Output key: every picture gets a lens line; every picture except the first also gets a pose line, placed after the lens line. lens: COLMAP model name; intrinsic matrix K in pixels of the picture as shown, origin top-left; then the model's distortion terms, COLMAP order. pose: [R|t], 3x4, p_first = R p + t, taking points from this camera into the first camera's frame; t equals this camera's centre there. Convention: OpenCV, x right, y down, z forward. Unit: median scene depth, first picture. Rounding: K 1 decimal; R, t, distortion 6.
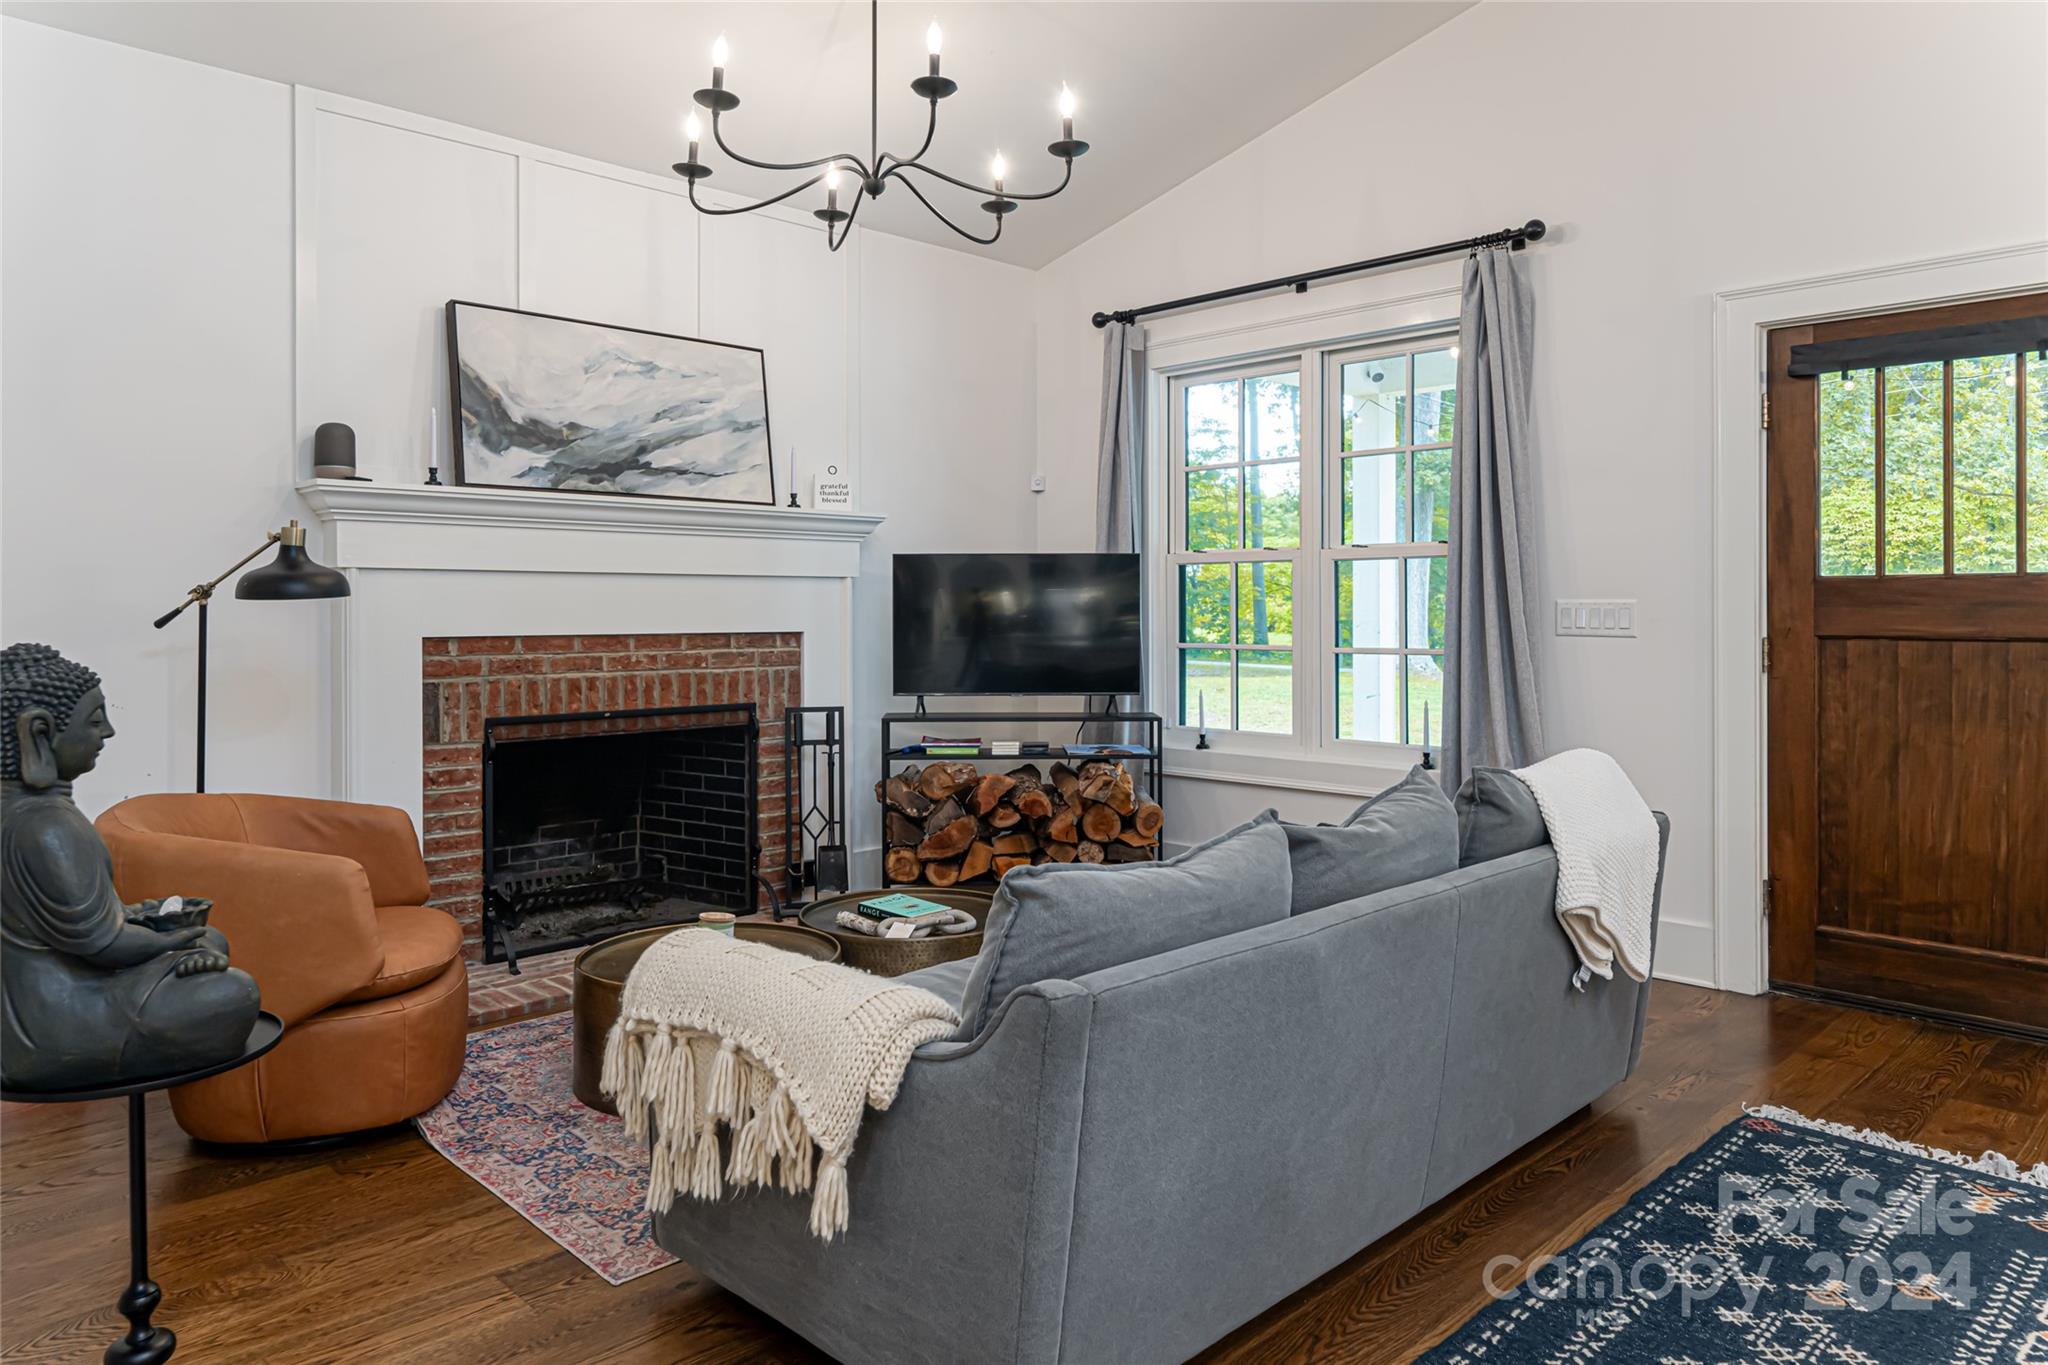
lens RADIAL K [[1301.9, 0, 1010.6], [0, 1301.9, 605.4], [0, 0, 1]] dist [0.001559, 0.000816]
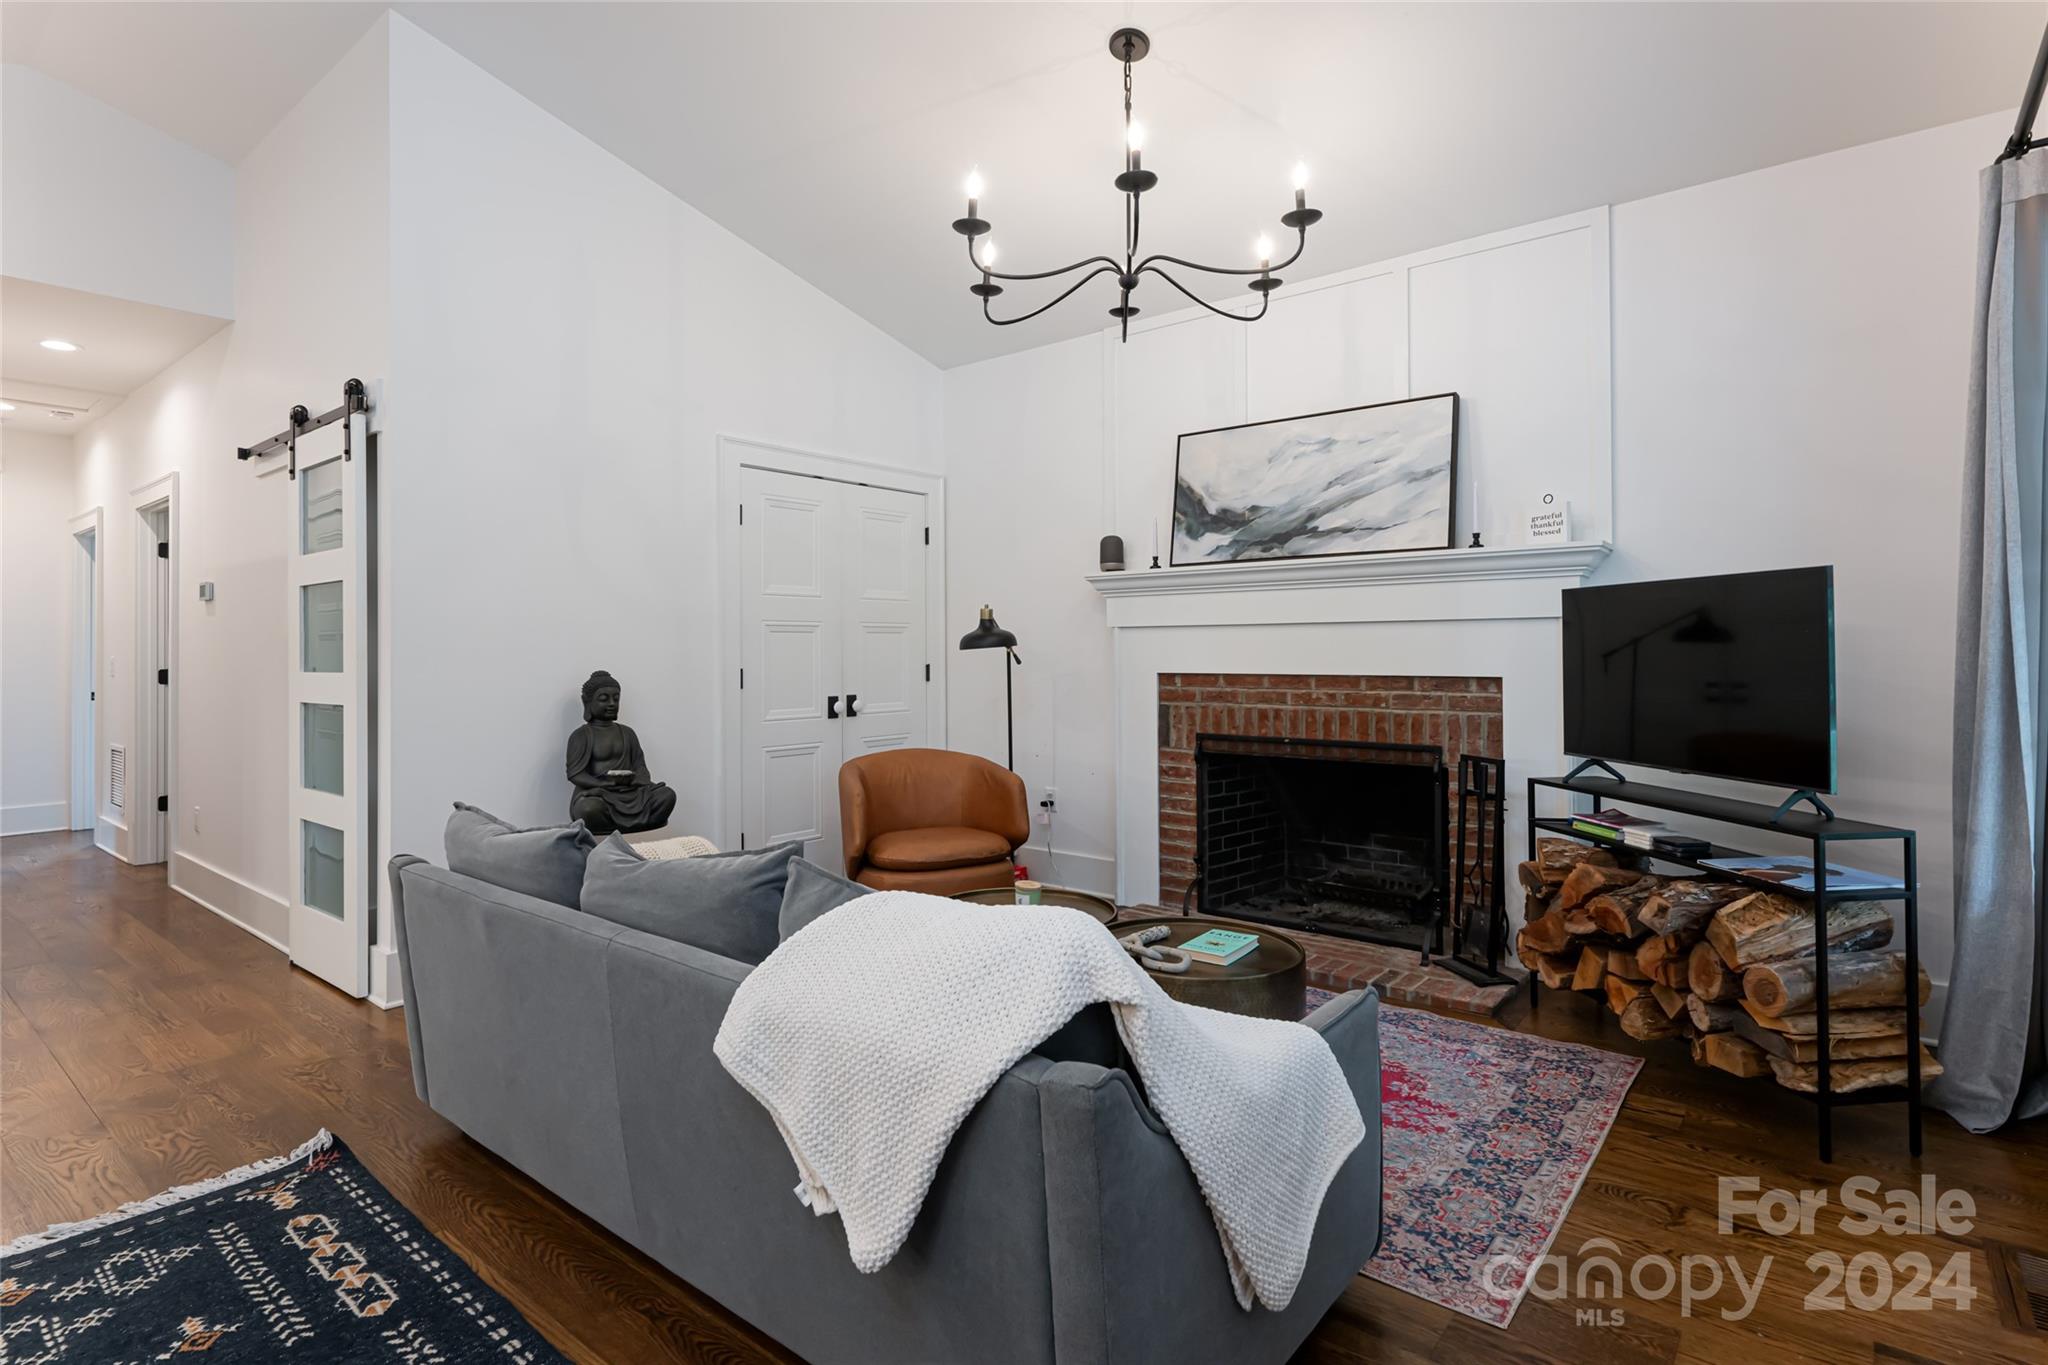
lens RADIAL K [[1038.6, 0, 1017.5], [0, 1038.6, 643.8], [0, 0, 1]] dist [0.002148, 0.000219]
pose [[0.117782, -0.004242, -0.993030, 0.648301], [0.008628, 0.999958, -0.003248, -0.005336], [0.993002, -0.008185, 0.117813, 0.667076]]
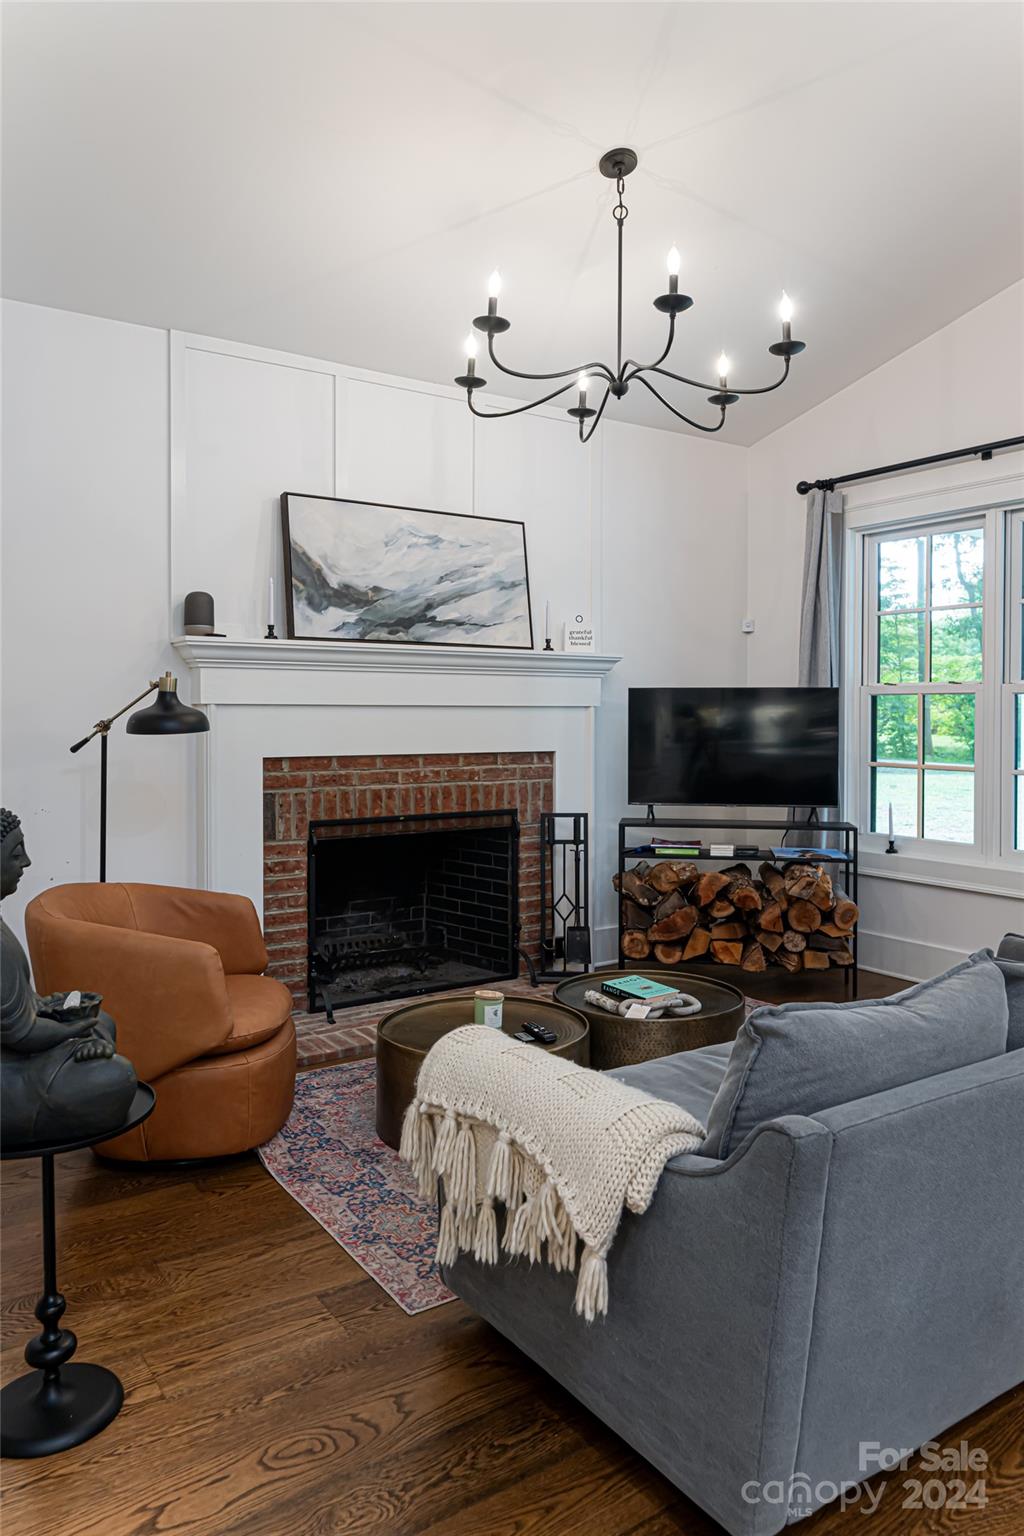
lens RADIAL K [[1036.2, 0, 538.1], [0, 1036.2, 724.3], [0, 0, 1]] dist [0.000582, 0.001374]
pose [[0.986099, 0.006447, -0.166032, -0.015248], [-0.004155, 0.999891, 0.014145, -0.022452], [0.166105, -0.013259, 0.986019, 0.038781]]
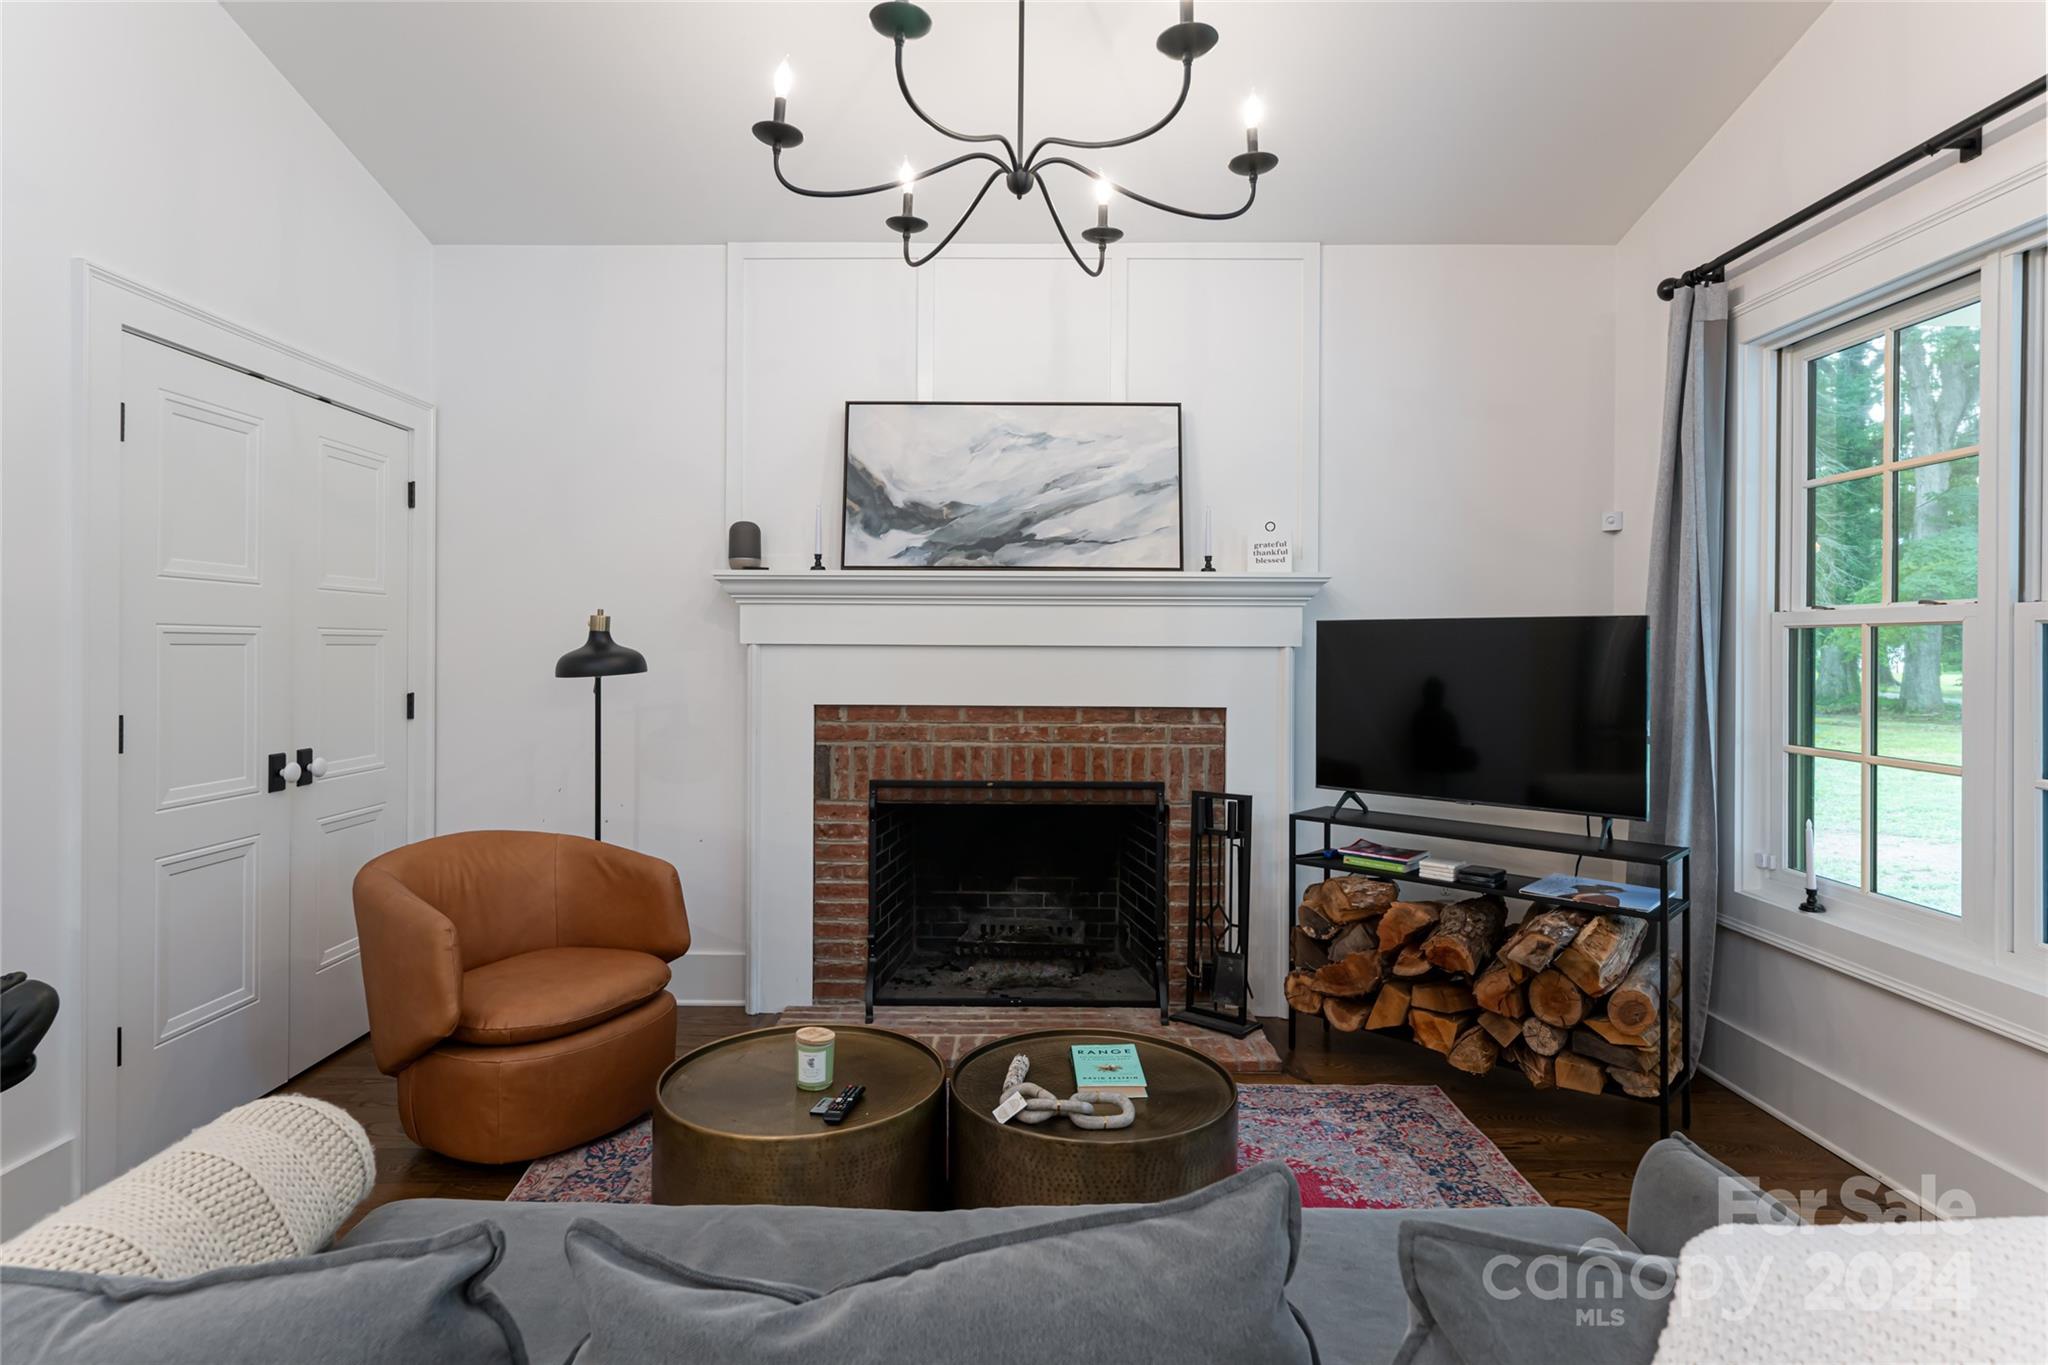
lens RADIAL K [[1068.1, 0, 1023.1], [0, 1068.1, 650.1], [0, 0, 1]] dist [0.004203, 0.000609]
pose [[0.714553, 0.007523, -0.699540, 0.307818], [-0.005816, 0.999972, 0.004813, -0.026751], [0.699557, 0.000629, 0.714577, 0.437861]]
